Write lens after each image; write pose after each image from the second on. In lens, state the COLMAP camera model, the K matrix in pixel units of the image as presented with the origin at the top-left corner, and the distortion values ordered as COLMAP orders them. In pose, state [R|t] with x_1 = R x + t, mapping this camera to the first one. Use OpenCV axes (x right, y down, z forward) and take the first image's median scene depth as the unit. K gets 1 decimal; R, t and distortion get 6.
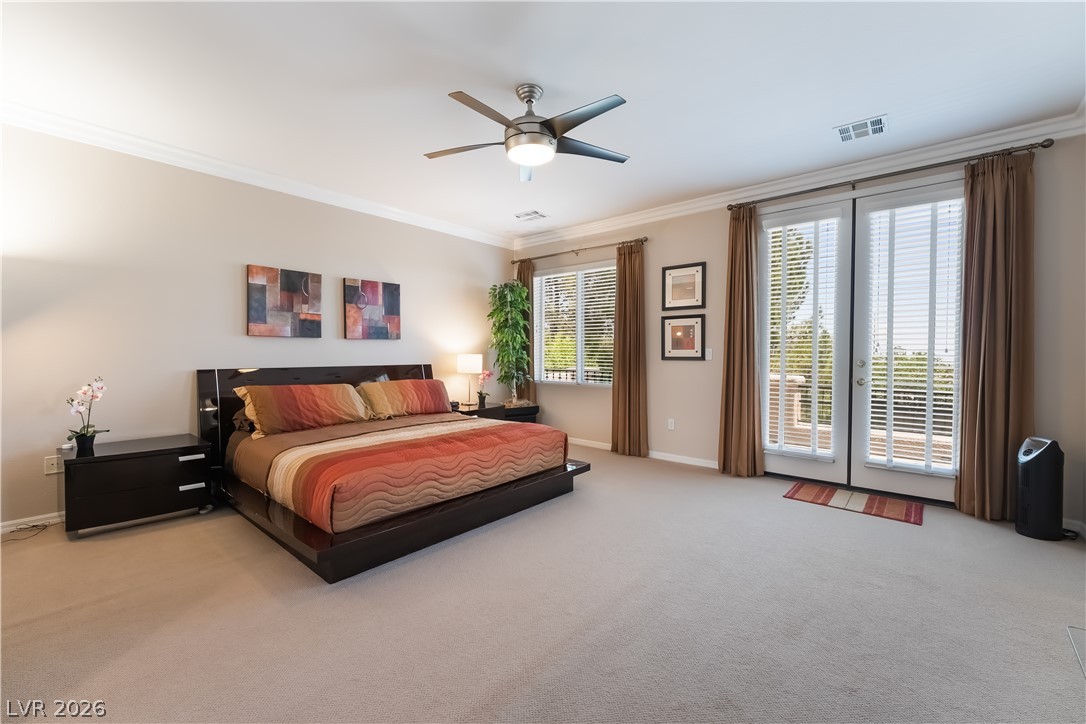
lens RADIAL K [[445.3, 0, 546.2], [0, 445.3, 357.3], [0, 0, 1]] dist [0.003383, -0.001199]
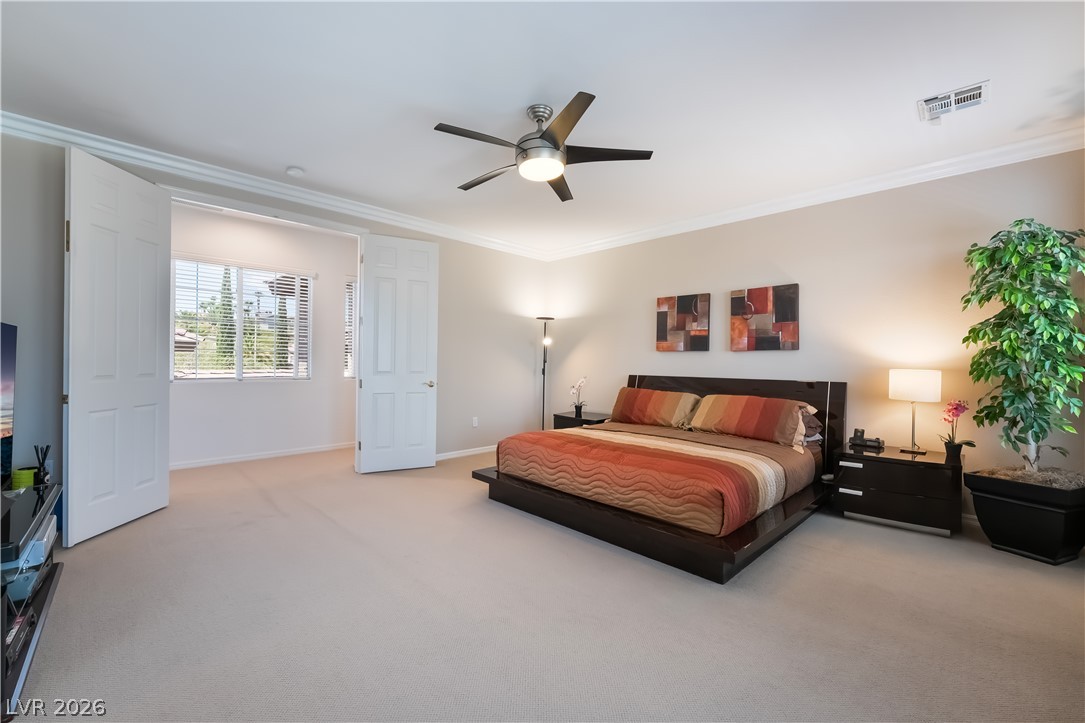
lens RADIAL K [[444.9, 0, 545.9], [0, 444.9, 365.0], [0, 0, 1]] dist [0.003383, -0.001199]
pose [[-0.067766, 0.005680, -0.997685, 0.630048], [-0.020925, 0.999756, 0.007113, -0.009003], [0.997482, 0.021359, -0.067630, 0.697113]]
